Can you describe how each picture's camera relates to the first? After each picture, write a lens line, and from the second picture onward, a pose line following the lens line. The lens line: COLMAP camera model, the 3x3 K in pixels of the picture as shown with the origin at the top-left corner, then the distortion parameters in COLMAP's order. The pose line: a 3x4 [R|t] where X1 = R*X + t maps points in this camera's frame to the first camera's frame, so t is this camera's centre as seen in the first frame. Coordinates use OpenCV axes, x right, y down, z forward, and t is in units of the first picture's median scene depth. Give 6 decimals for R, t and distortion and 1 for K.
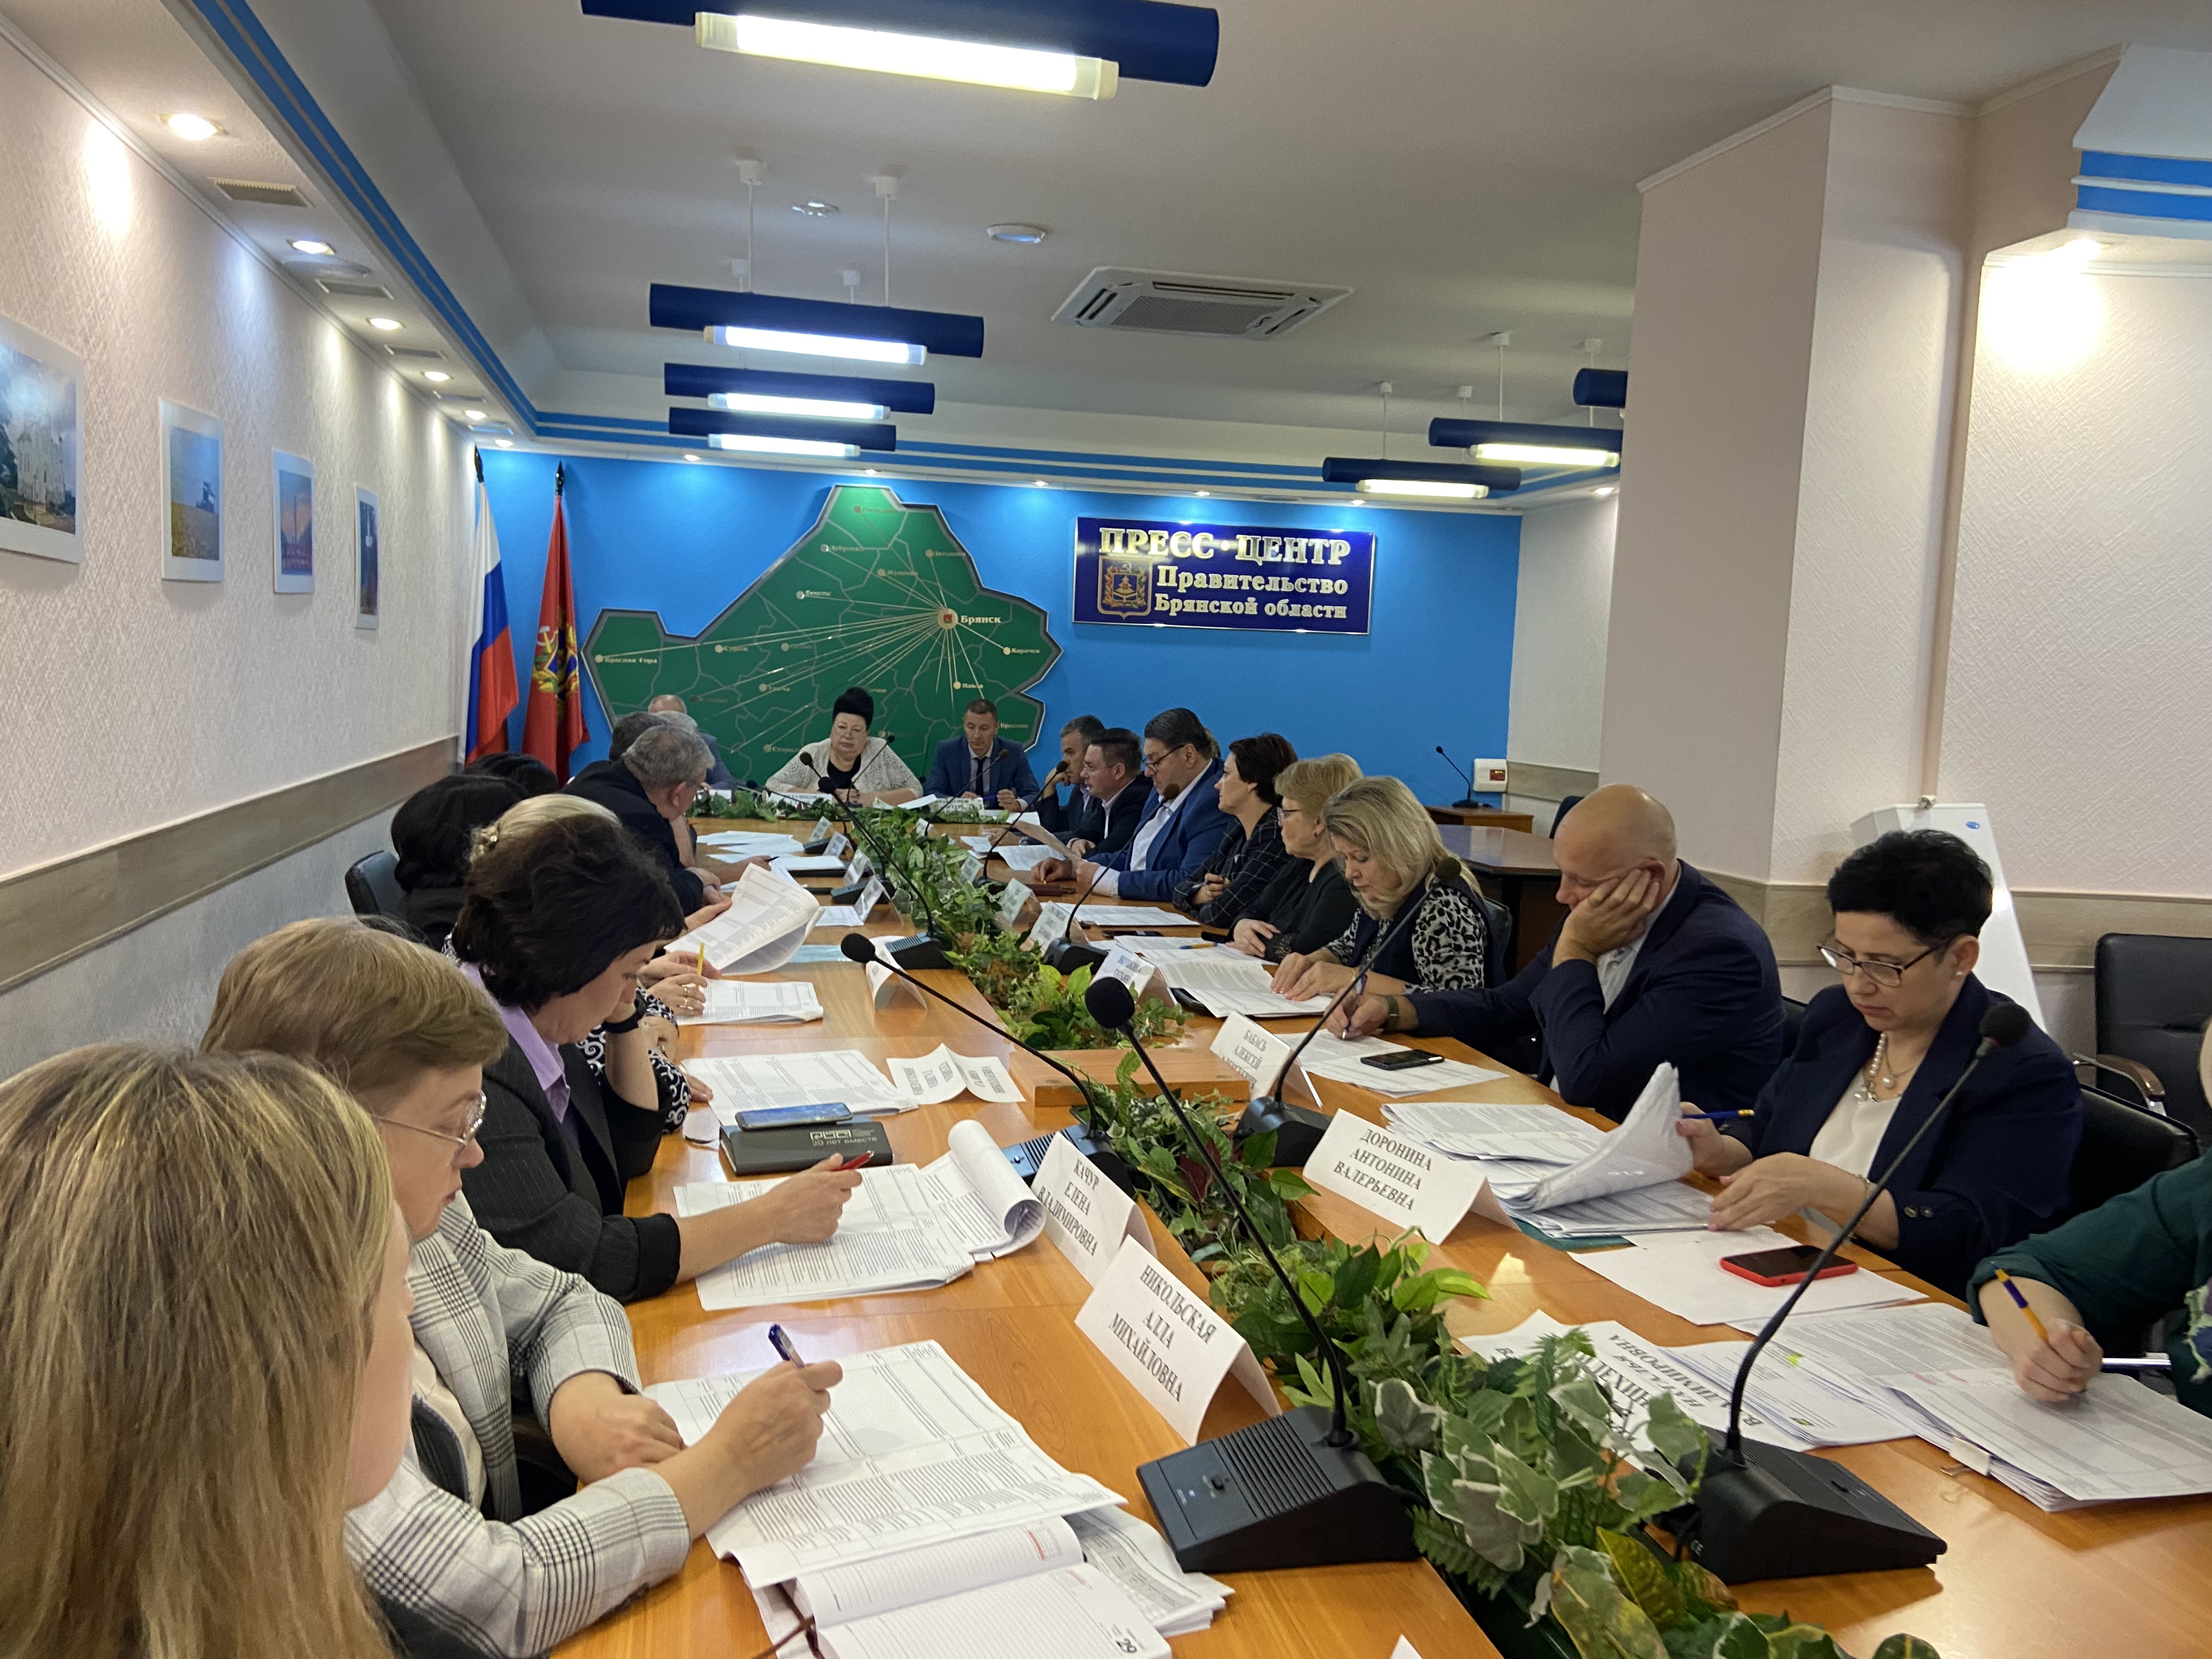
lens RADIAL K [[1646.4, 0, 1098.5], [0, 1646.4, 815.5], [0, 0, 1]] dist [0.138149, -0.171437]
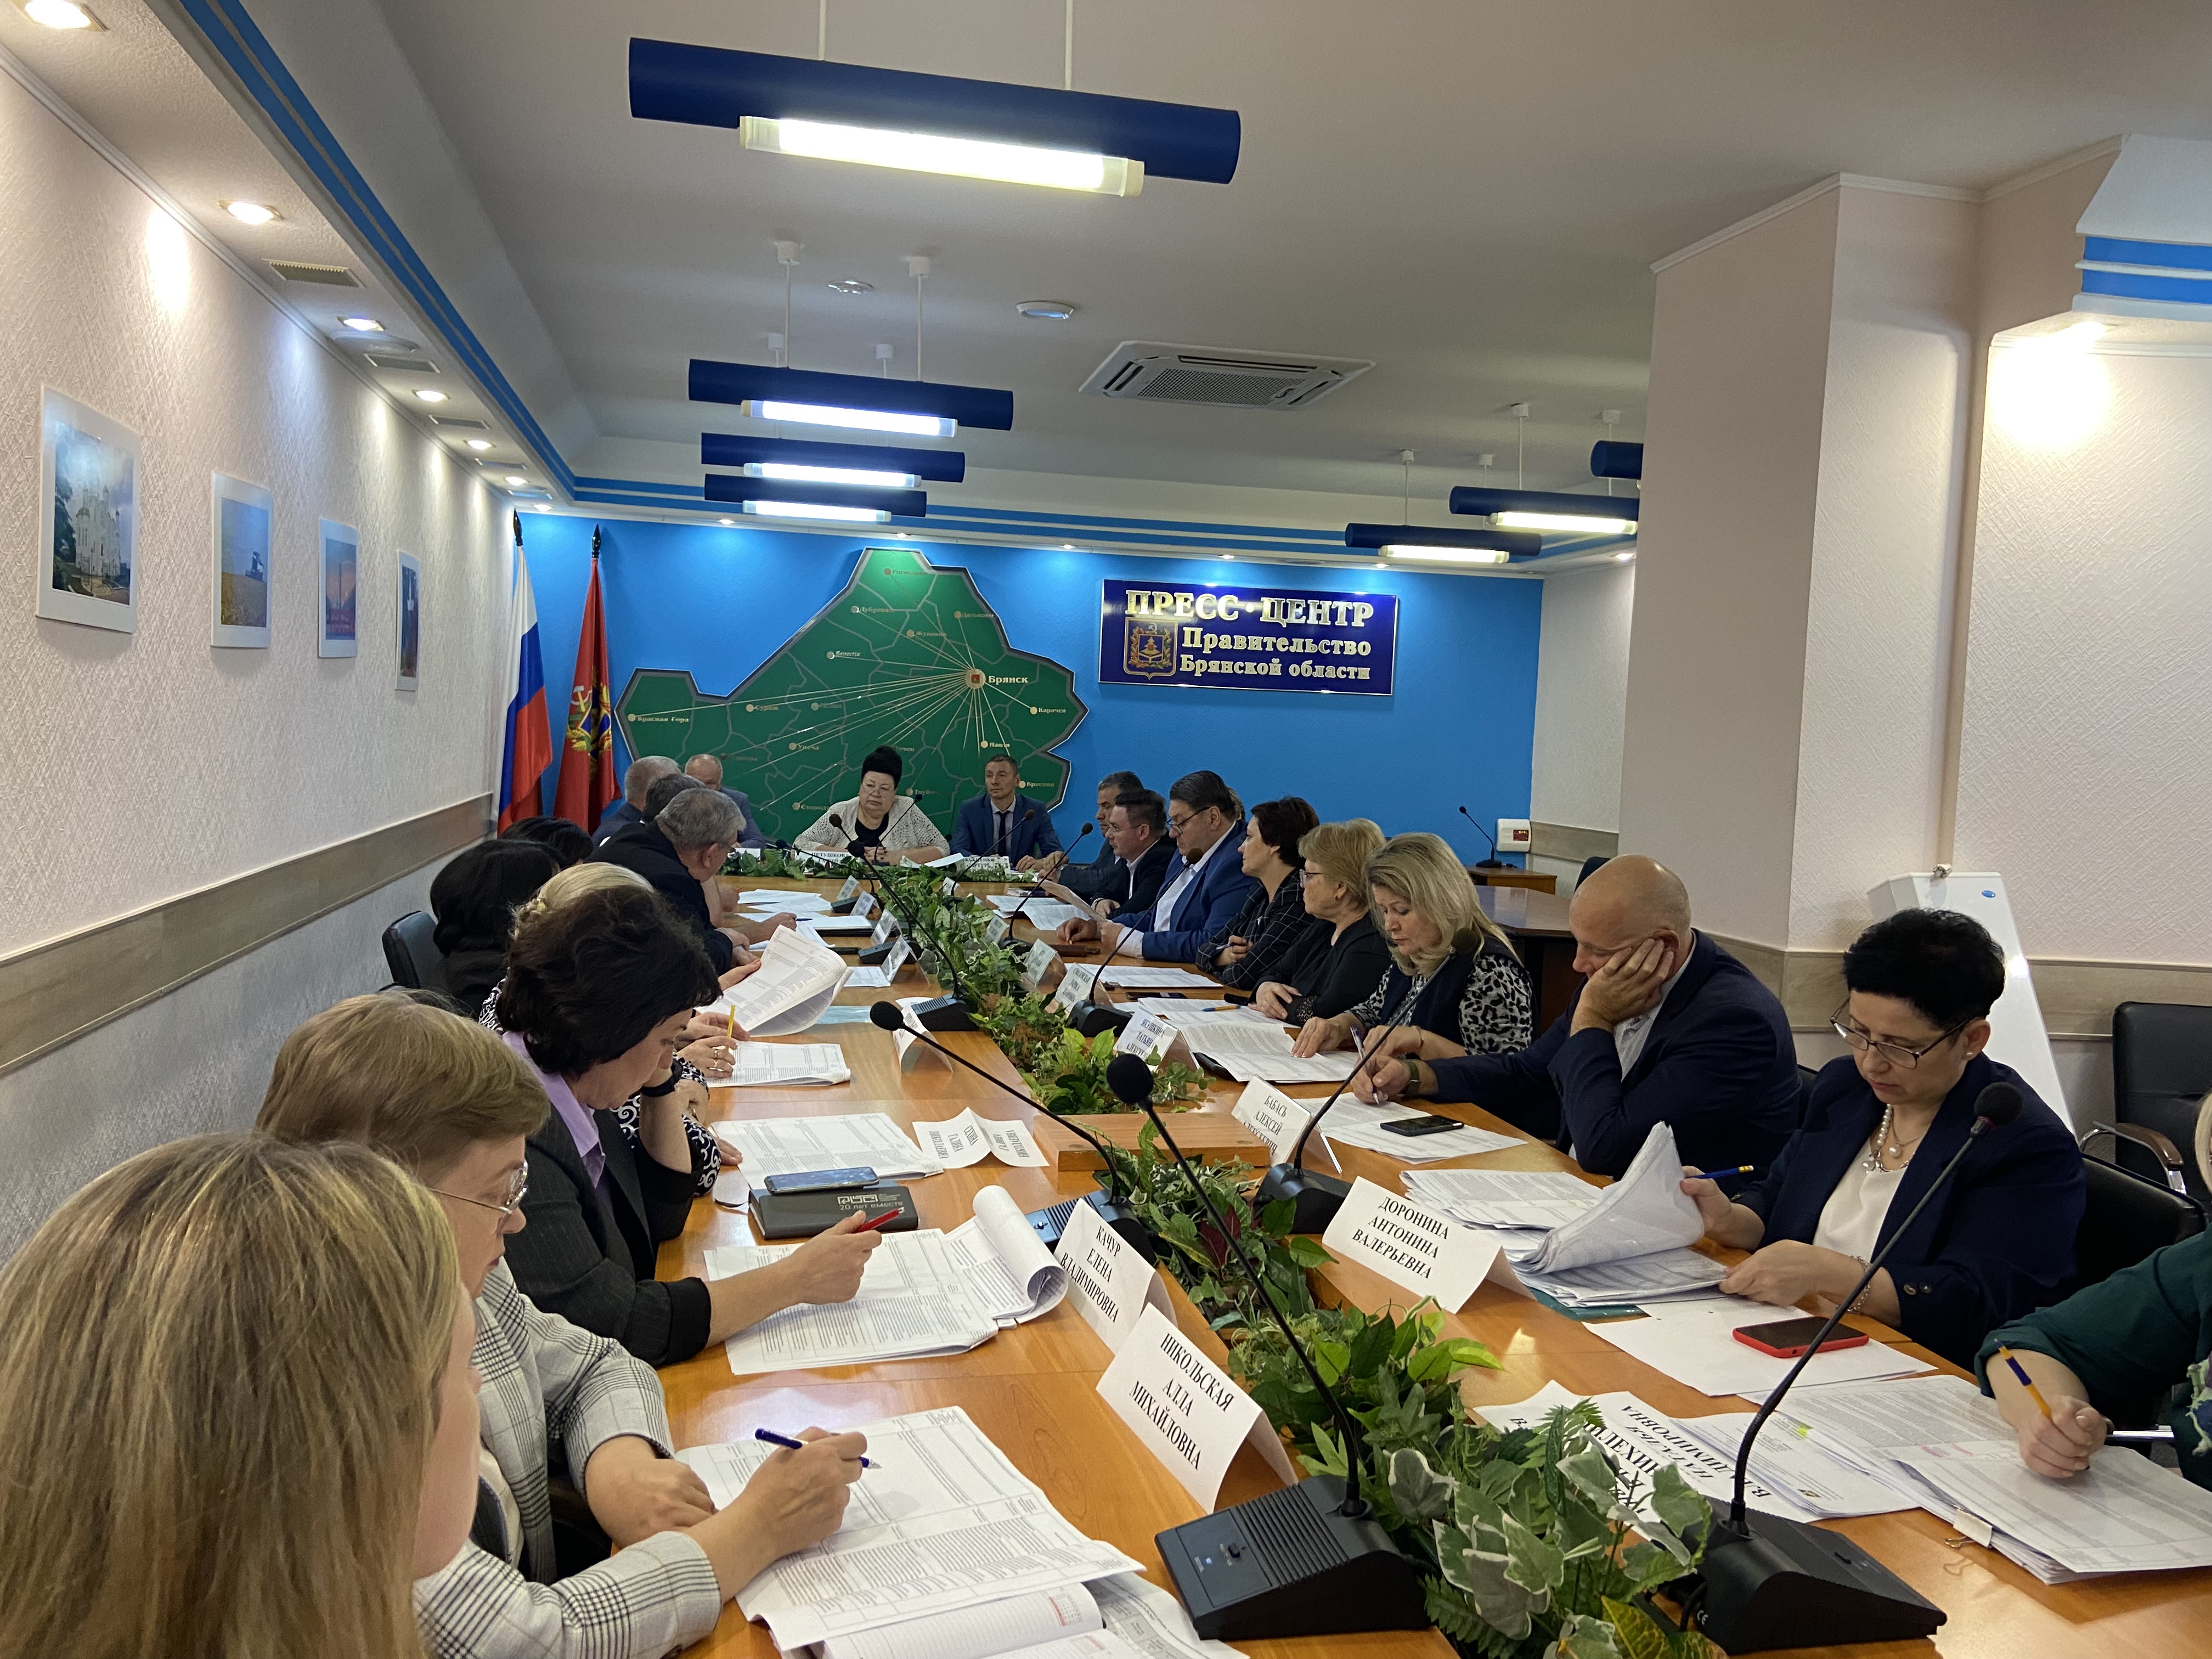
lens RADIAL K [[1643.7, 0, 1110.8], [0, 1643.7, 812.2], [0, 0, 1]] dist [0.136739, -0.168258]
pose [[0.999958, 0.003962, -0.008281, 0.000417], [-0.004249, 0.999383, -0.034873, -0.002968], [0.008137, 0.034907, 0.999357, -0.007215]]
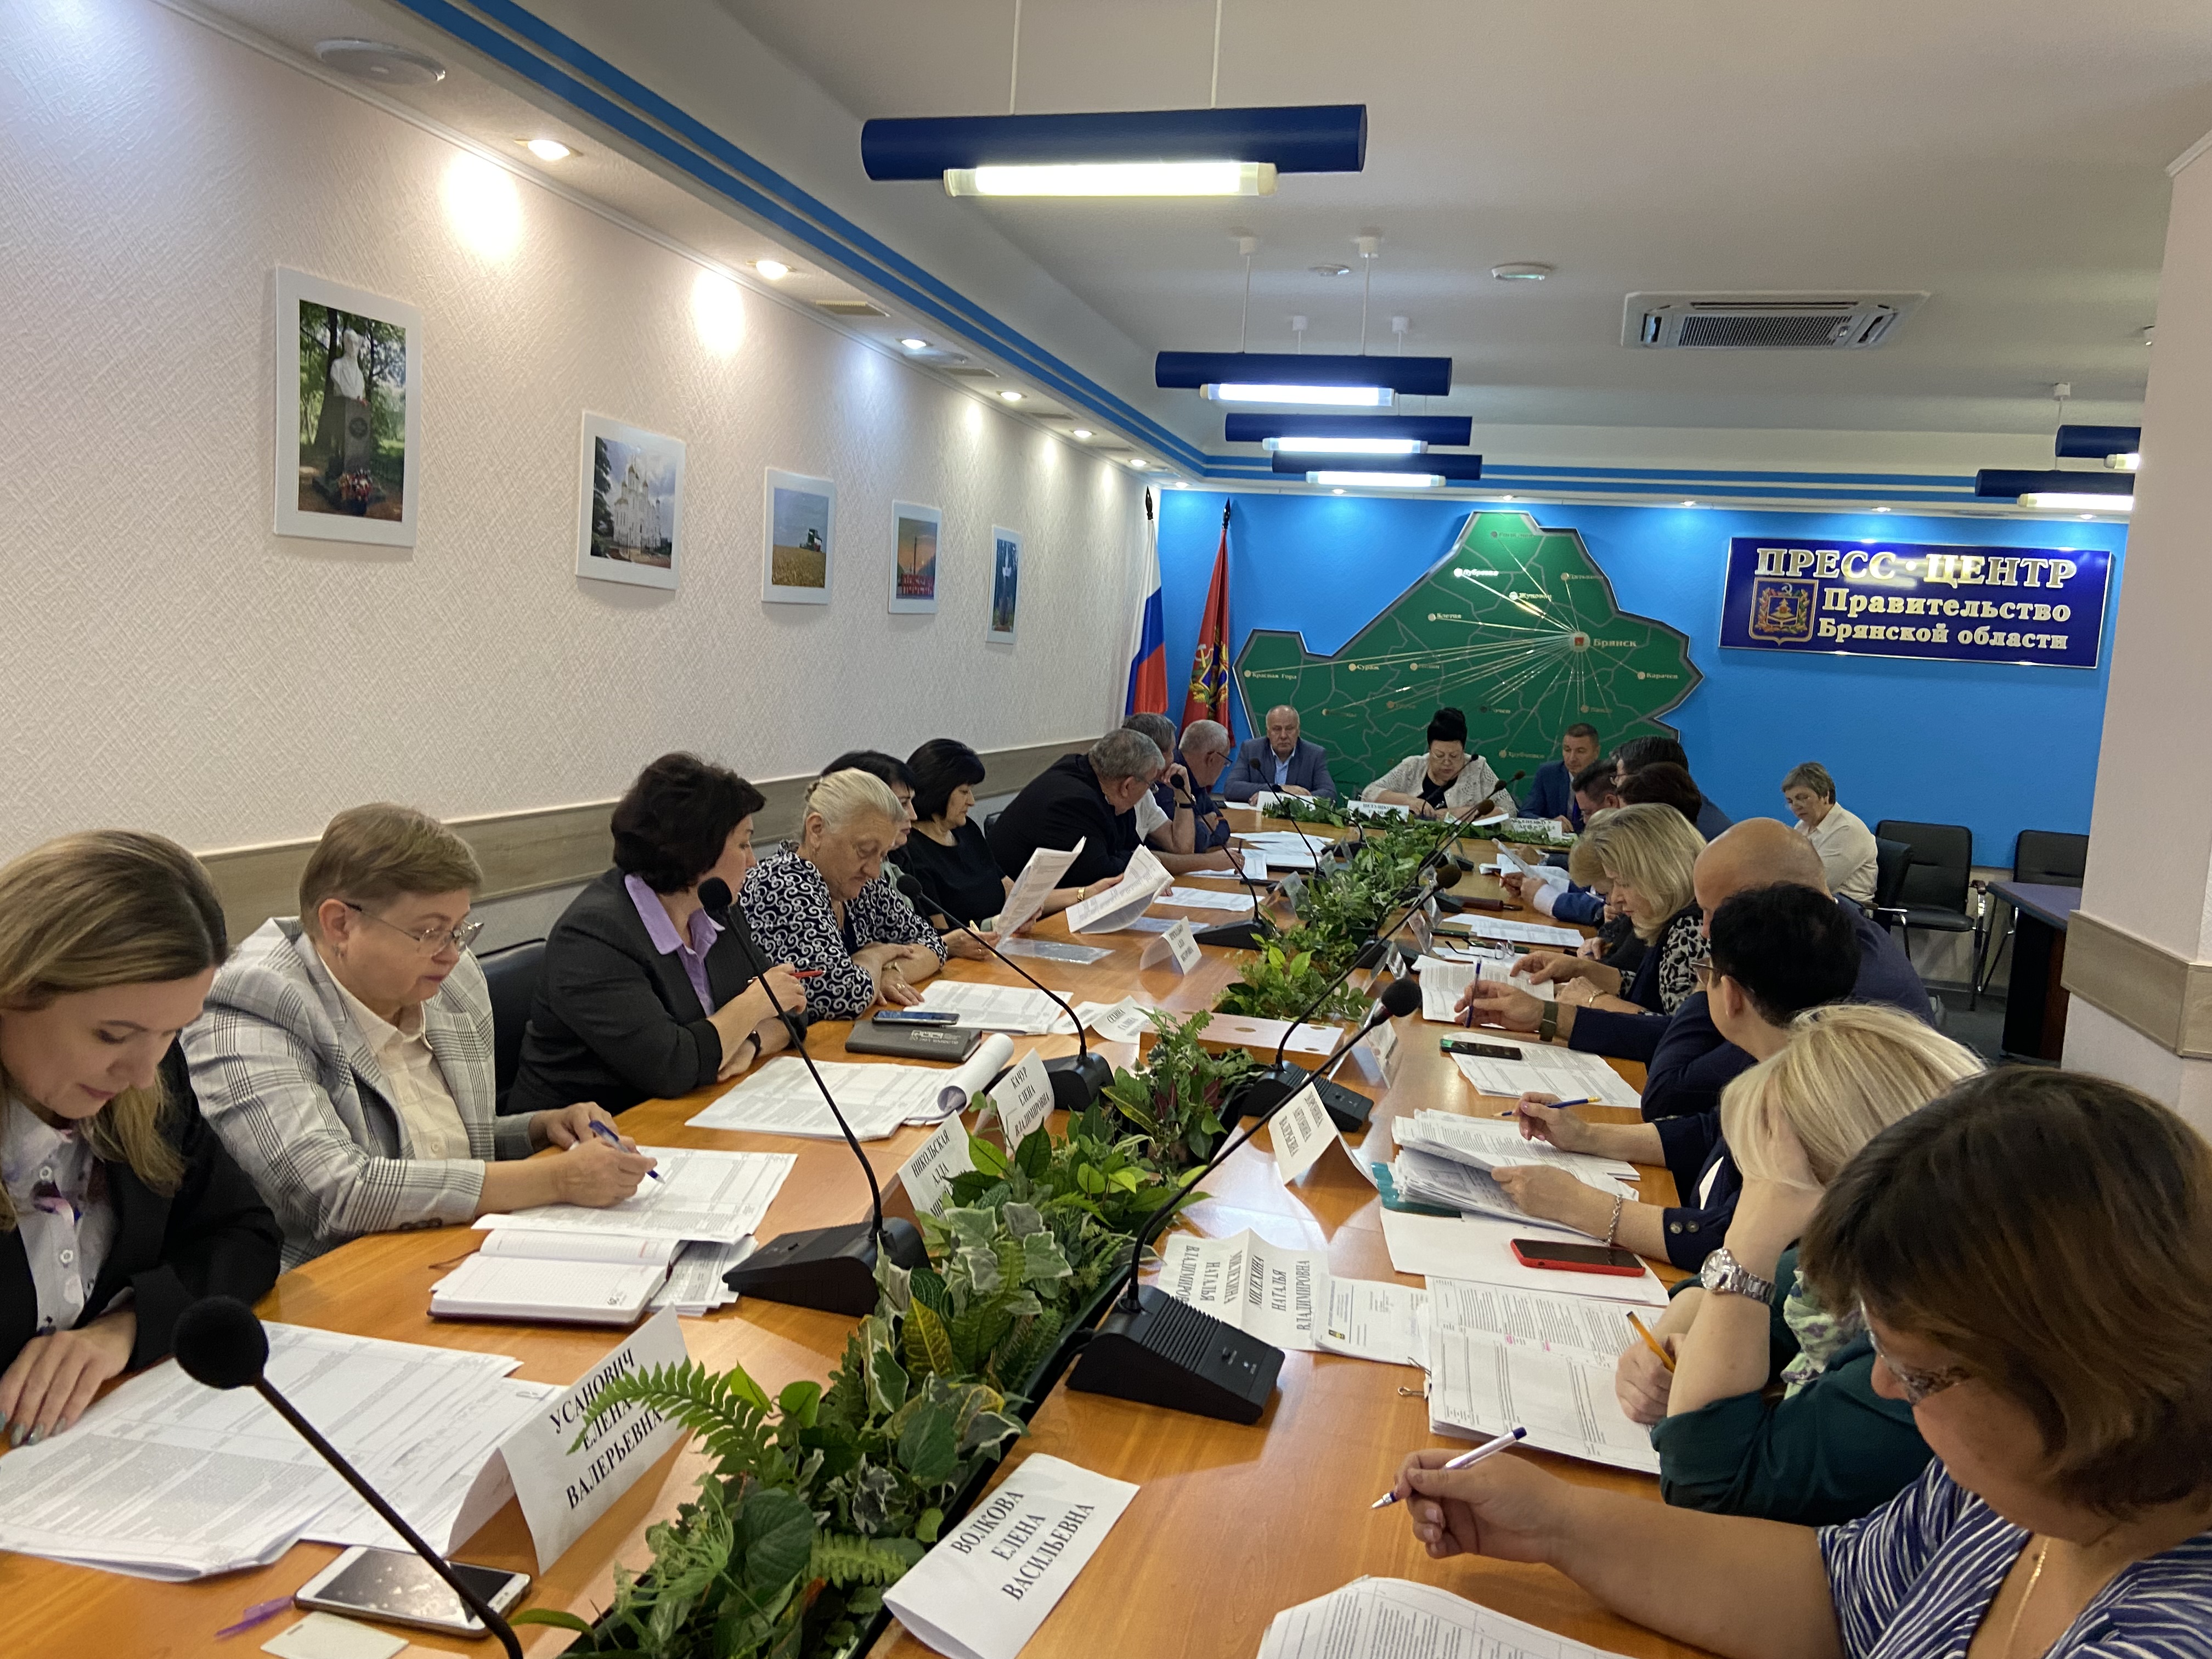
lens RADIAL K [[1646.4, 0, 1098.5], [0, 1646.4, 815.5], [0, 0, 1]] dist [0.138149, -0.171437]
pose [[0.879252, 0.070772, -0.471071, 0.161867], [-0.076846, 0.997023, 0.006355, 0.001268], [0.470118, 0.030612, 0.882073, -0.022095]]
